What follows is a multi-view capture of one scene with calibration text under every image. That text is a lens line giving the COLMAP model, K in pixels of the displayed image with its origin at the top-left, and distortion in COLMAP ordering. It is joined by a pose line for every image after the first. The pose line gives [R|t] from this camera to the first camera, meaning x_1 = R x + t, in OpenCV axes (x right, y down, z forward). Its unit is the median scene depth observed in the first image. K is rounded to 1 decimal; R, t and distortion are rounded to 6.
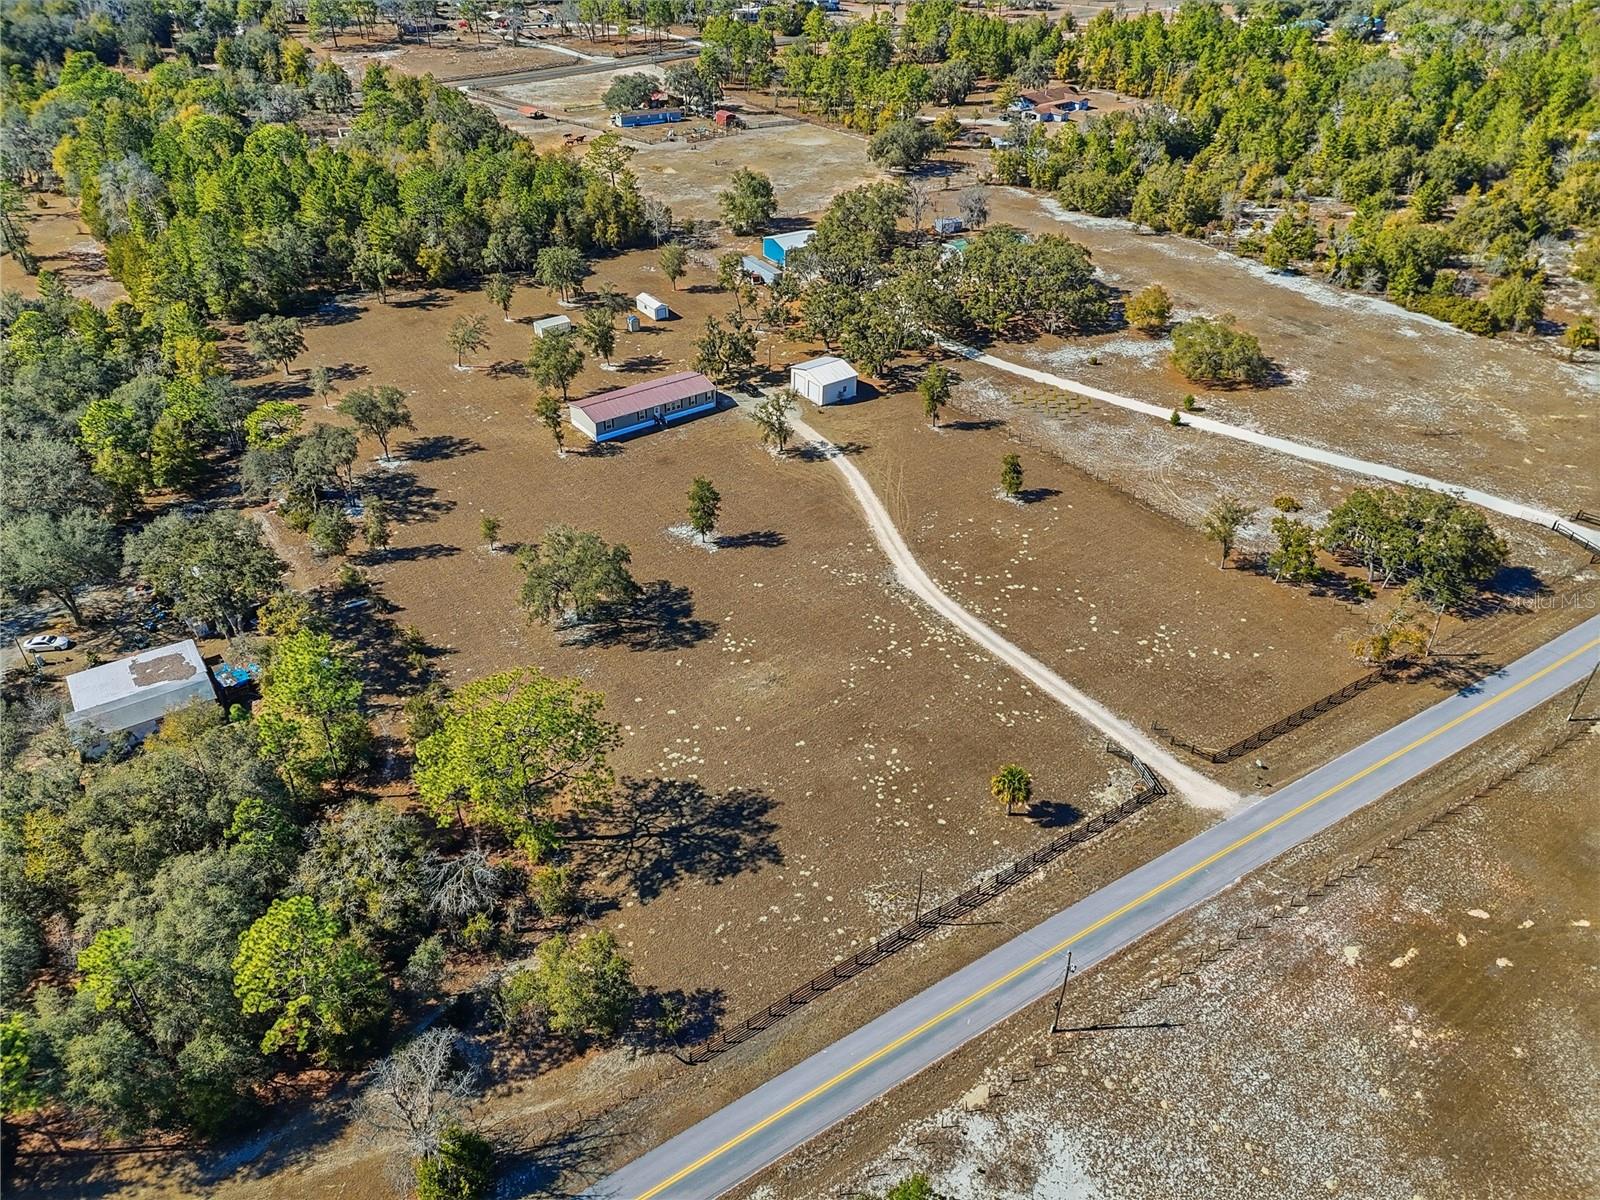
lens RADIAL K [[1178.4, 0, 799.7], [0, 1178.4, 599.2], [0, 0, 1]] dist [0.031272, -0.013248]
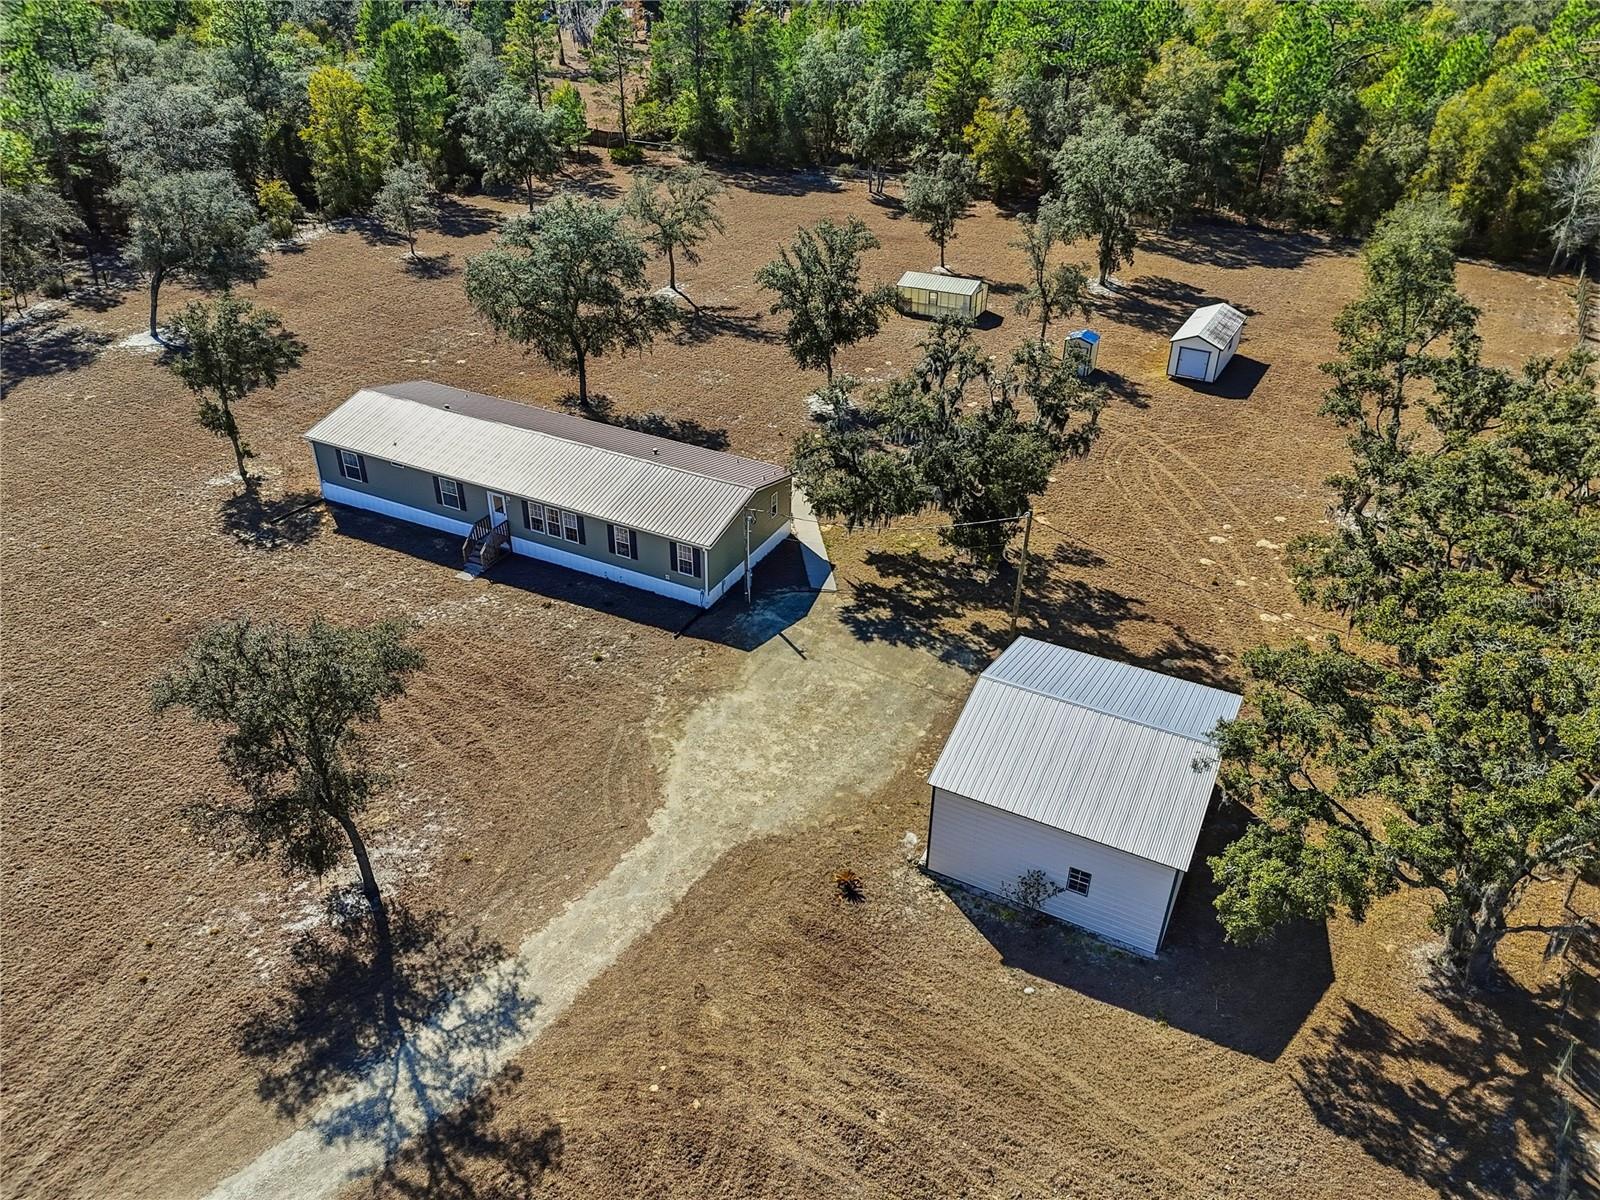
lens RADIAL K [[1178.4, 0, 799.5], [0, 1178.4, 588.4], [0, 0, 1]] dist [0.031272, -0.013248]
pose [[0.432366, 0.458789, -0.776256, 0.173633], [-0.516993, 0.831459, 0.203456, -0.288006], [0.738768, 0.313351, 0.596685, 1.066245]]
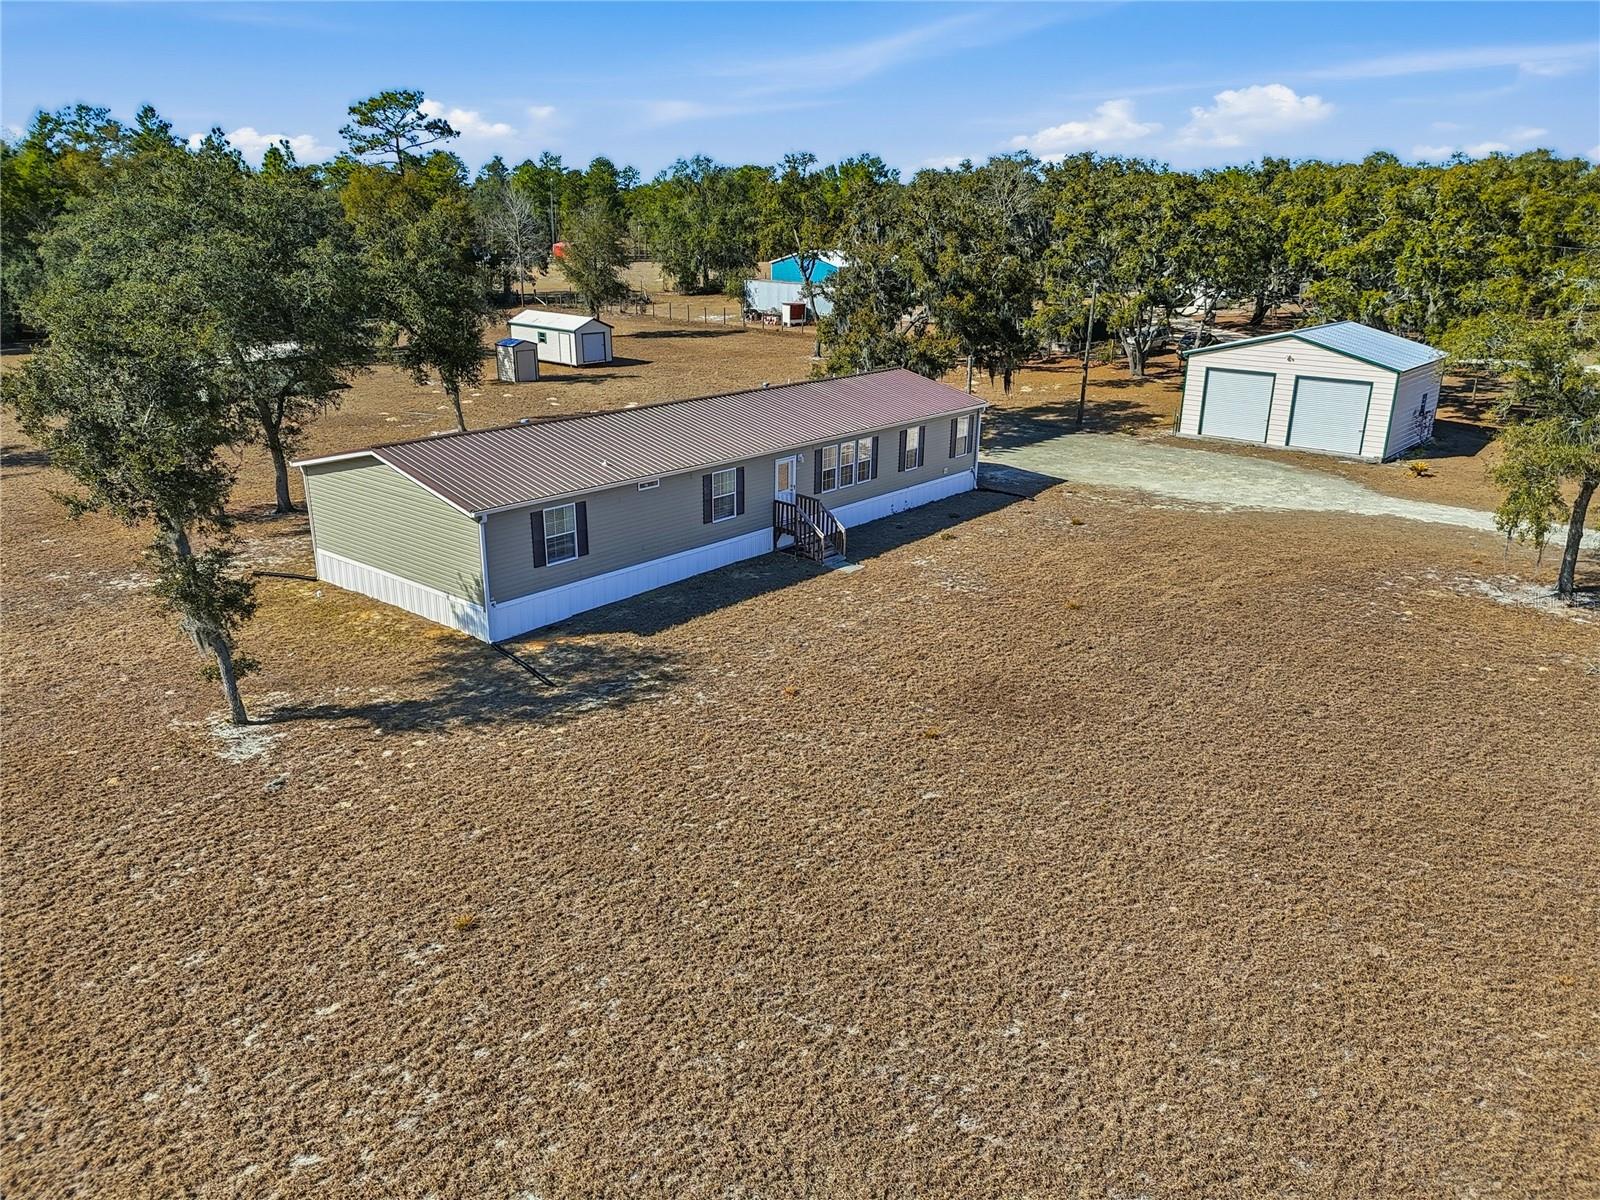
lens RADIAL K [[1178.4, 0, 803.4], [0, 1178.4, 599.4], [0, 0, 1]] dist [0.031272, -0.013248]
pose [[0.973761, -0.074676, 0.214972, -0.192267], [0.131389, 0.955768, -0.263143, -0.107571], [-0.185813, 0.284484, 0.940501, 0.987234]]
